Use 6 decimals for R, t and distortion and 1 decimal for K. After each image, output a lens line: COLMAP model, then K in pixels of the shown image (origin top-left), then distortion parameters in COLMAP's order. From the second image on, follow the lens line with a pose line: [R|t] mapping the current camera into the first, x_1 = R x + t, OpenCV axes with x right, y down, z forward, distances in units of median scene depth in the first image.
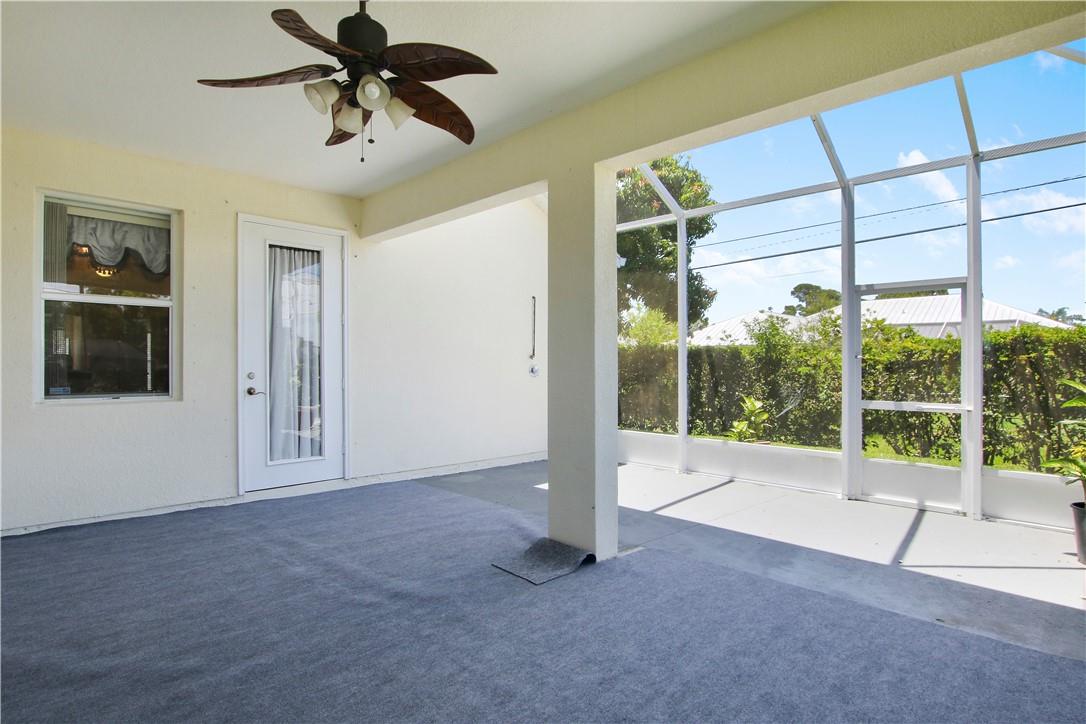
lens RADIAL K [[577.0, 0, 547.9], [0, 577.0, 354.7], [0, 0, 1]] dist [-0.020619, 0.000748]
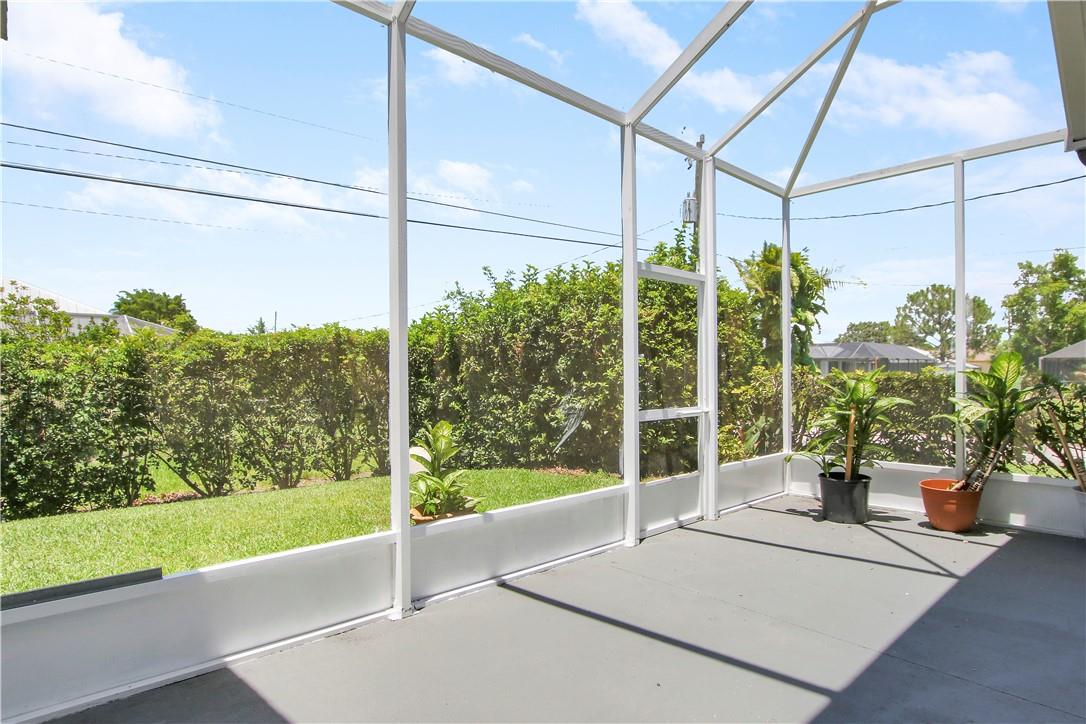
lens RADIAL K [[577.0, 0, 547.9], [0, 577.0, 354.7], [0, 0, 1]] dist [-0.020619, 0.000748]
pose [[0.022106, 0.023596, 0.999477, -0.160750], [-0.021447, 0.999503, -0.023122, 0.015642], [-0.999526, -0.020924, 0.022601, 0.733478]]
